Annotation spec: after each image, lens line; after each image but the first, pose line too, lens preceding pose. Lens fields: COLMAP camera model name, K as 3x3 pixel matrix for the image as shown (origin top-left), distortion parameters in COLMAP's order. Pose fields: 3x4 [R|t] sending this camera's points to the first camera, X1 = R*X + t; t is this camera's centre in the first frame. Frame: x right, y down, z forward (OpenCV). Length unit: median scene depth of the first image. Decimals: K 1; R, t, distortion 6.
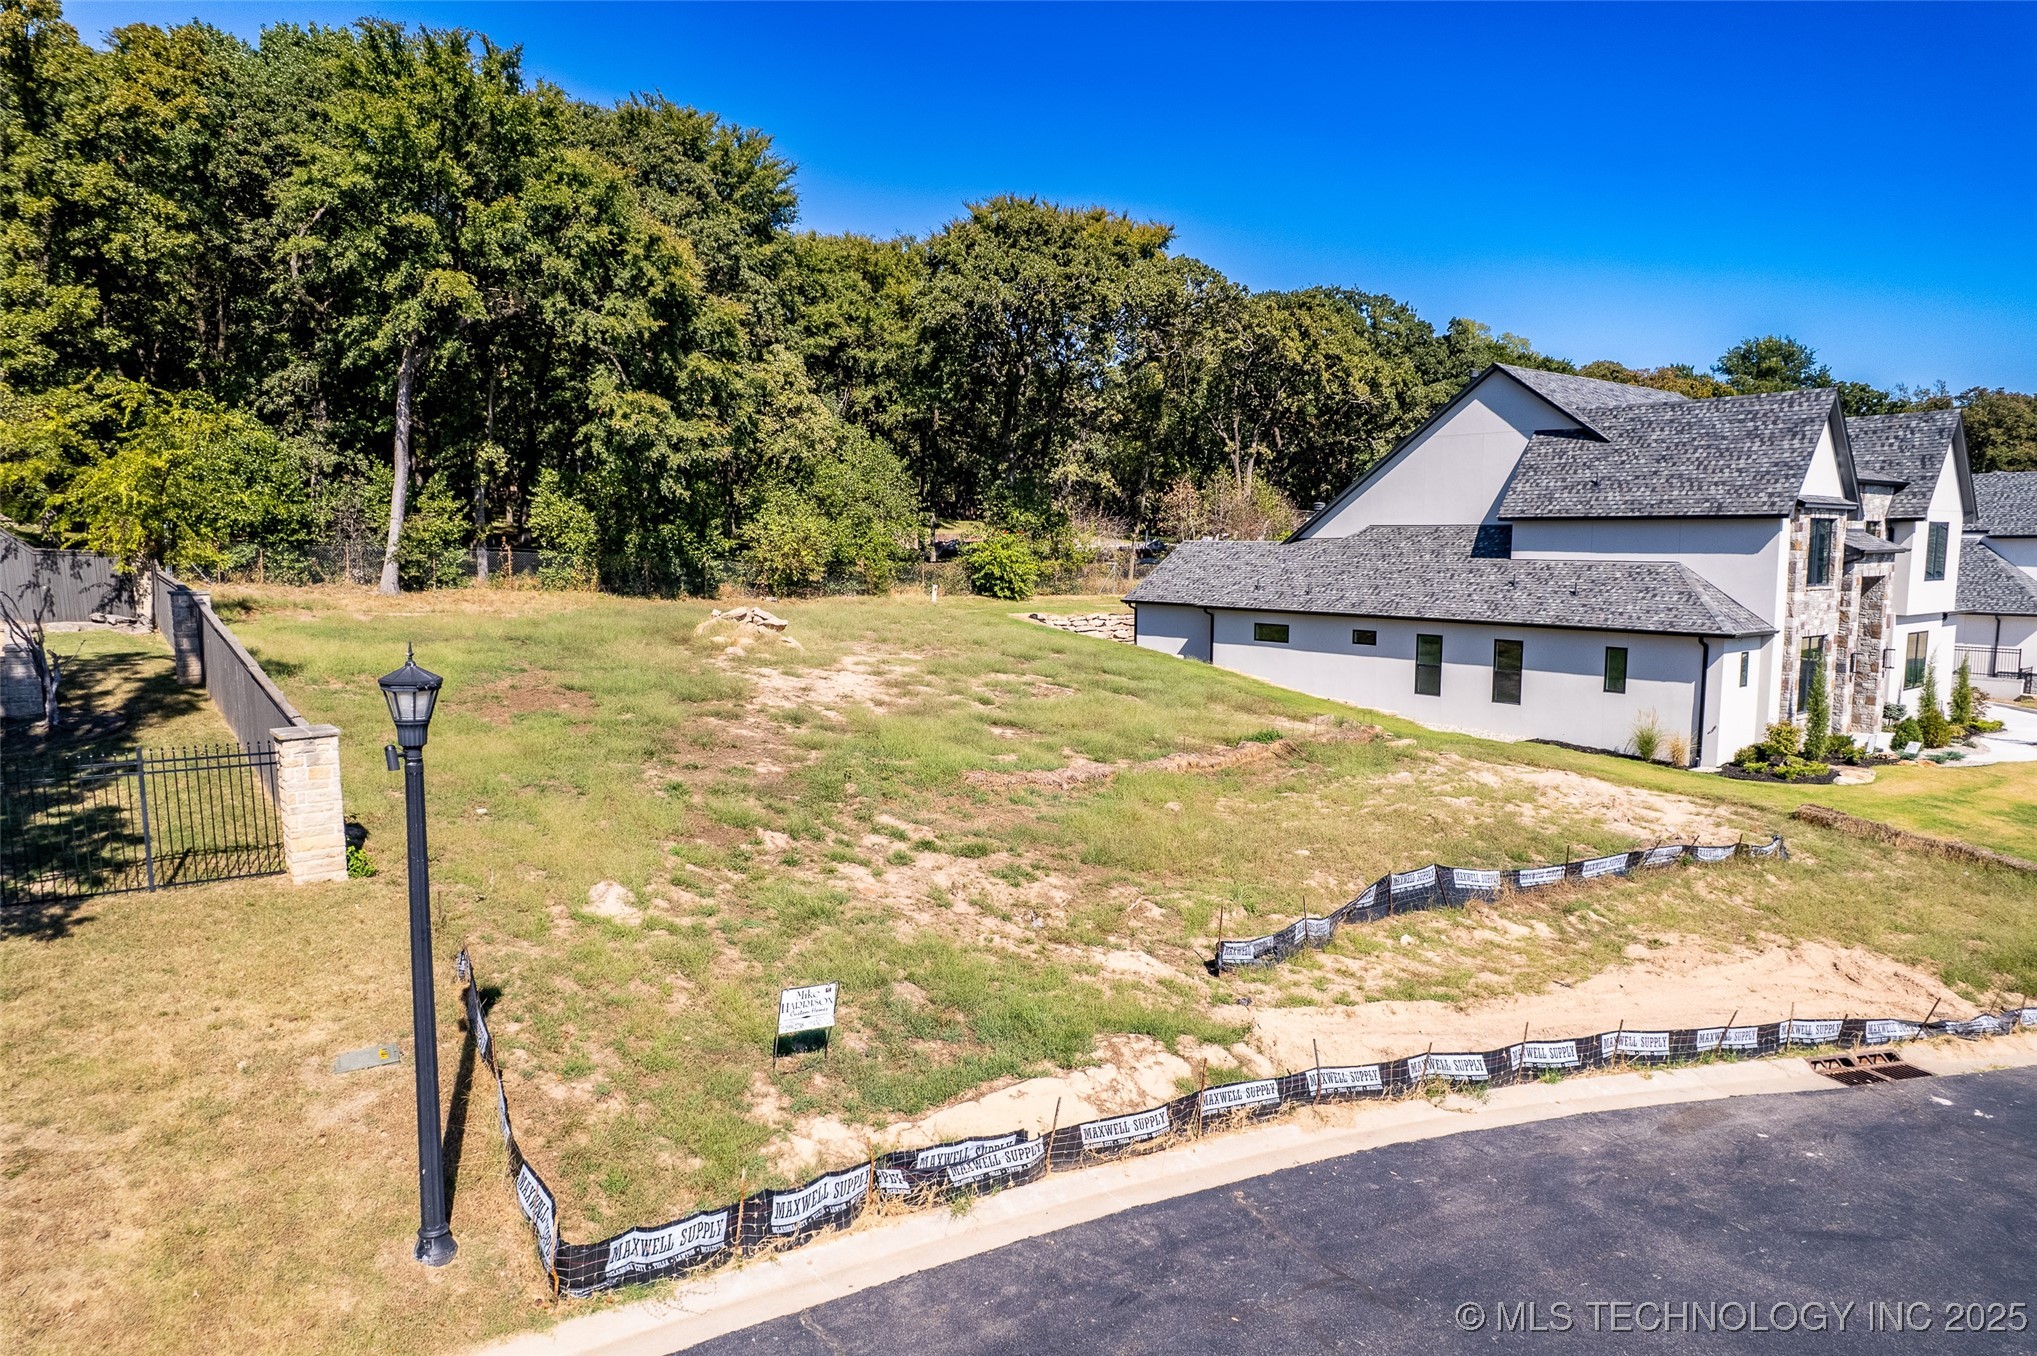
lens RADIAL K [[1304.0, 0, 1029.7], [0, 1304.0, 695.2], [0, 0, 1]] dist [-0.076365, 0.069416]
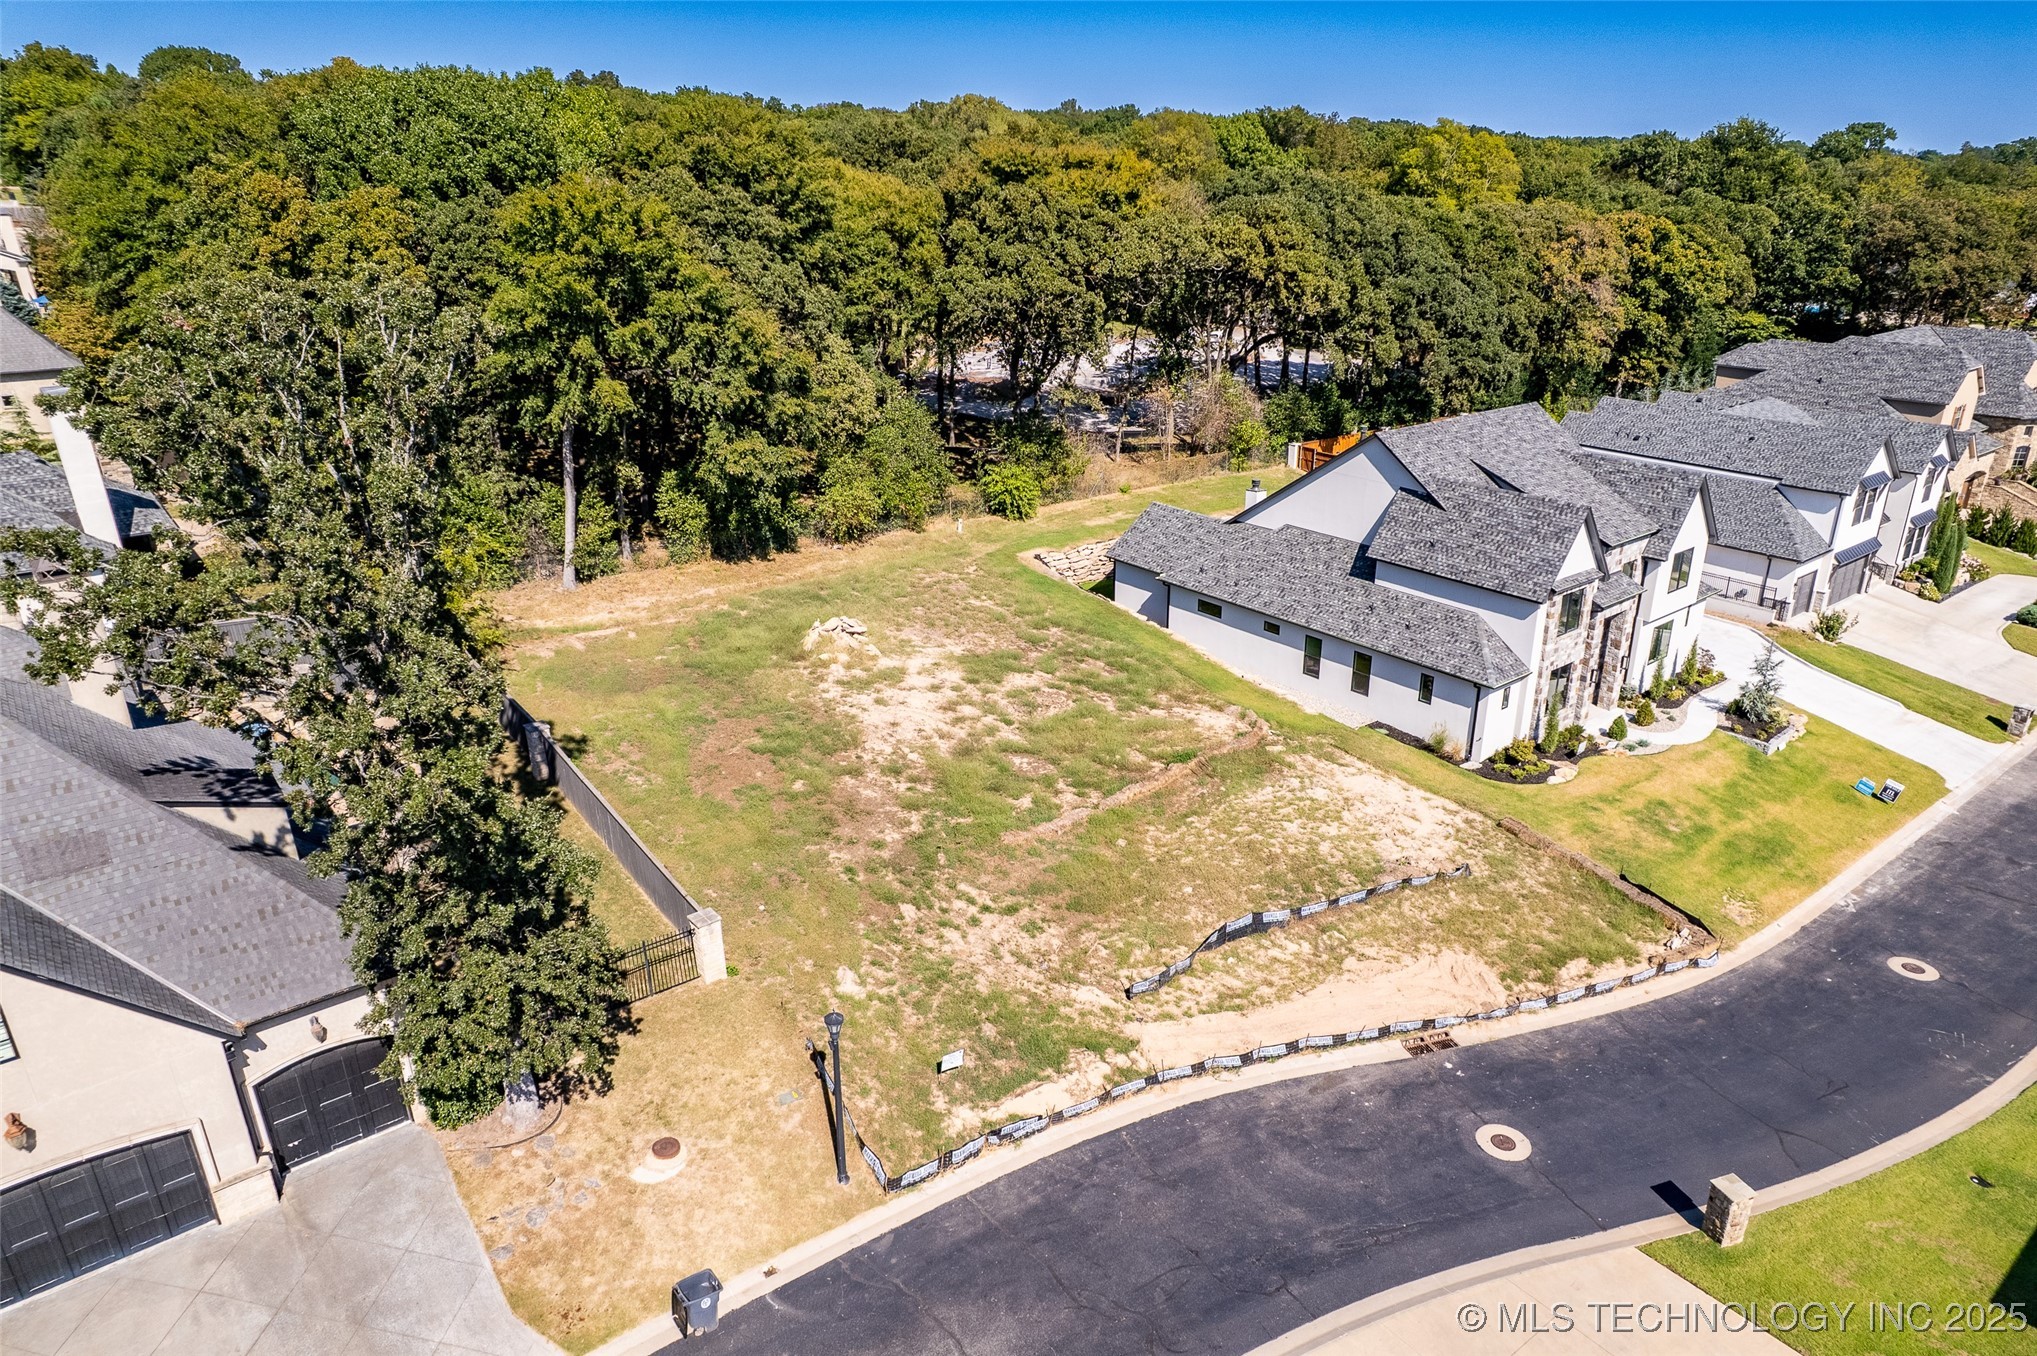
lens RADIAL K [[1304.0, 0, 1028.2], [0, 1304.0, 693.9], [0, 0, 1]] dist [-0.060405, 0.045721]
pose [[0.999962, -0.008254, -0.002762, -0.005907], [0.008691, 0.964221, 0.264957, -0.431048], [0.000476, -0.264971, 0.964256, -0.475852]]
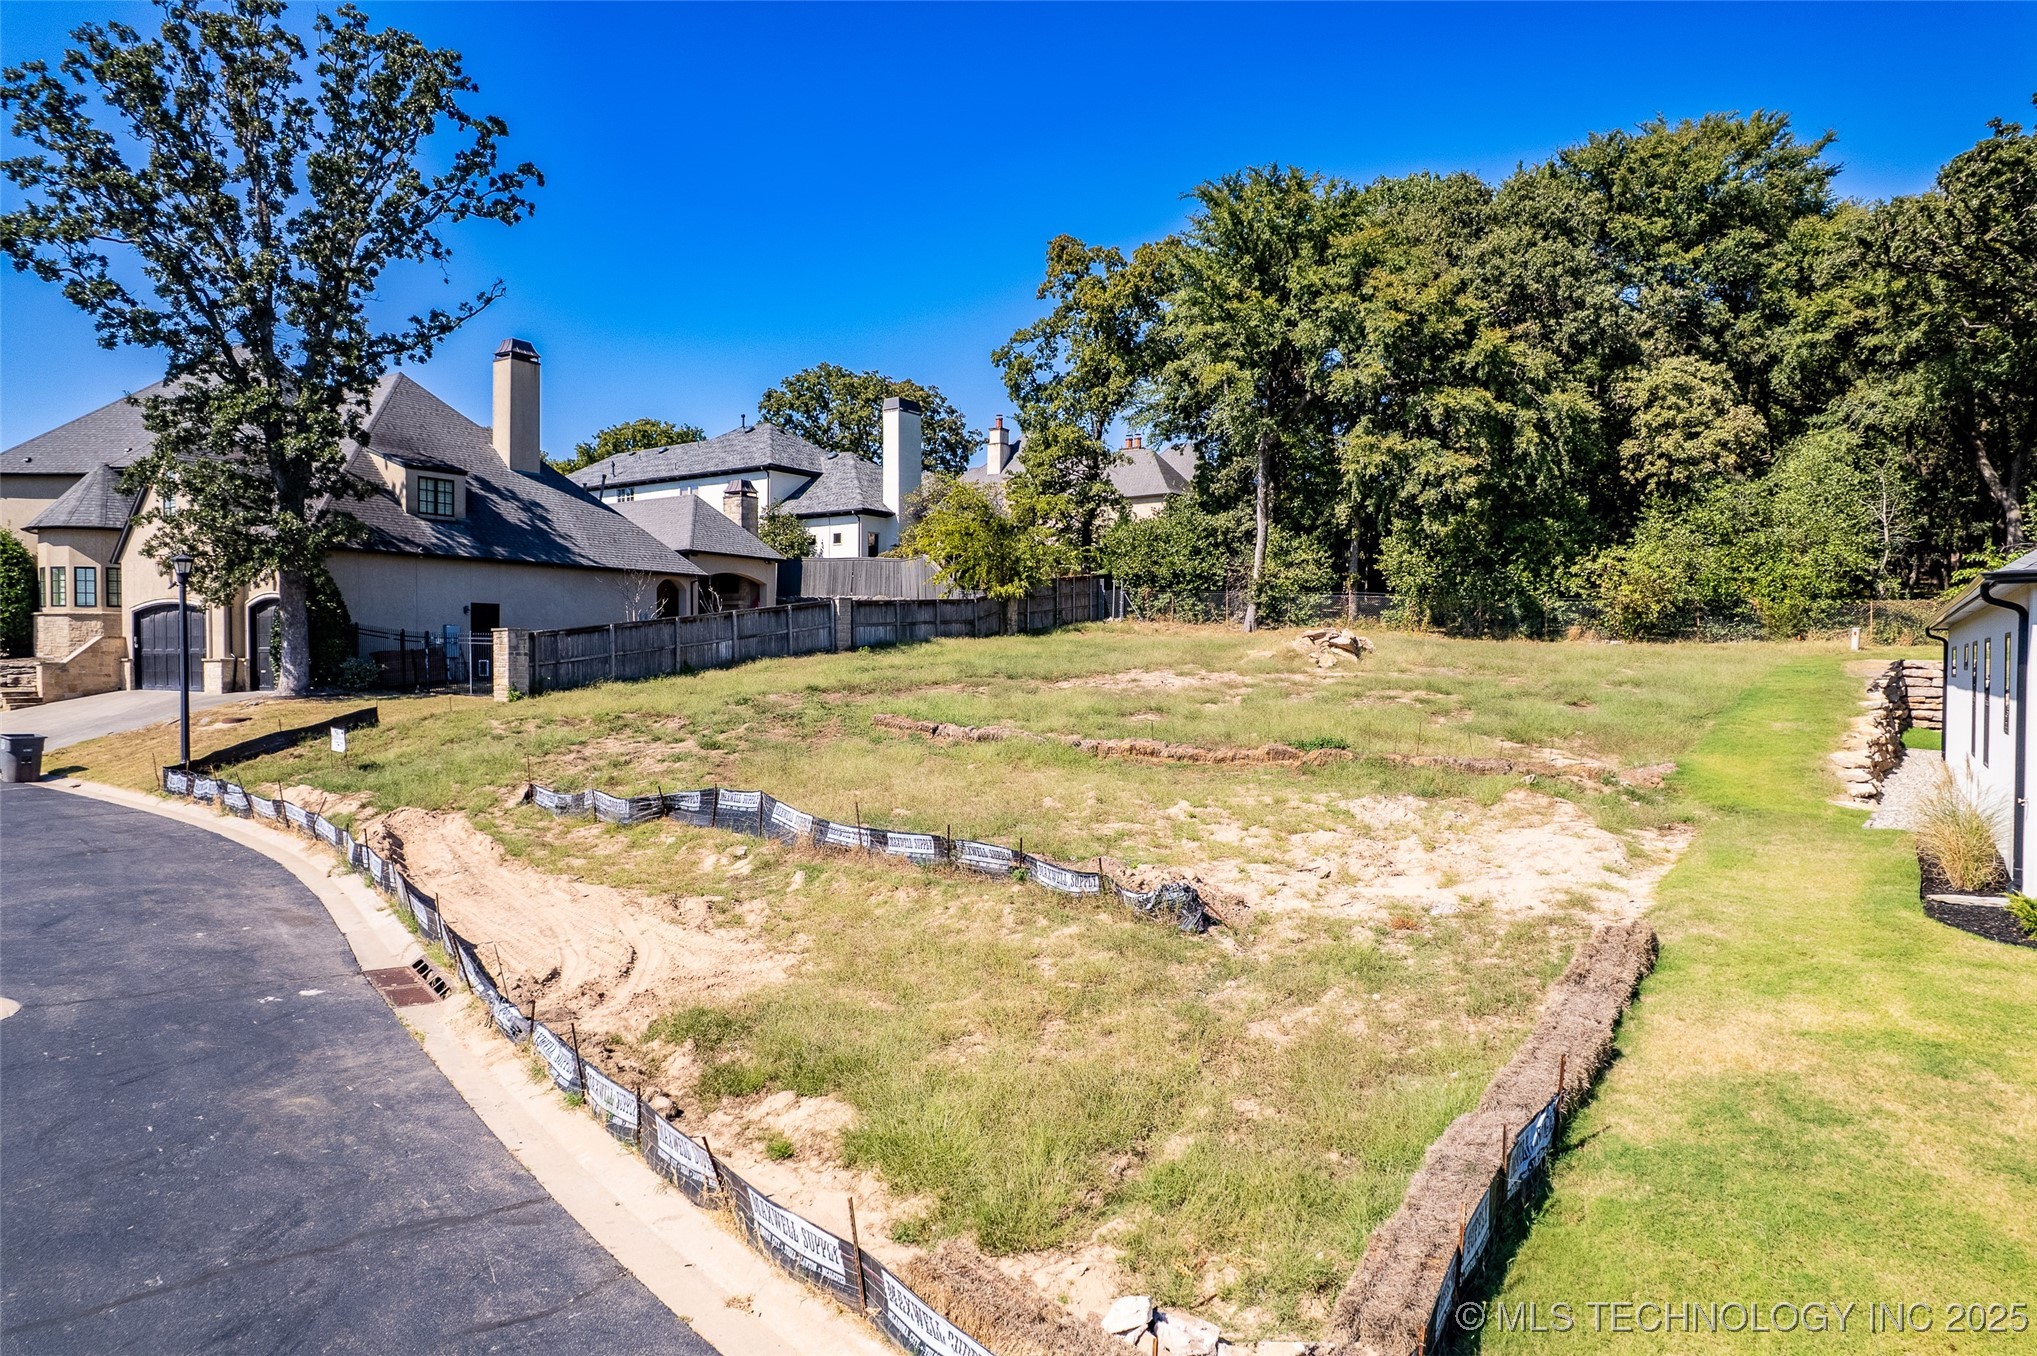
lens RADIAL K [[1304.0, 0, 1028.2], [0, 1304.0, 693.9], [0, 0, 1]] dist [-0.060405, 0.045721]
pose [[0.308466, 0.020458, -0.951015, 0.800862], [-0.115277, 0.993204, -0.016025, 0.032575], [0.944225, 0.114573, 0.308728, 0.549465]]
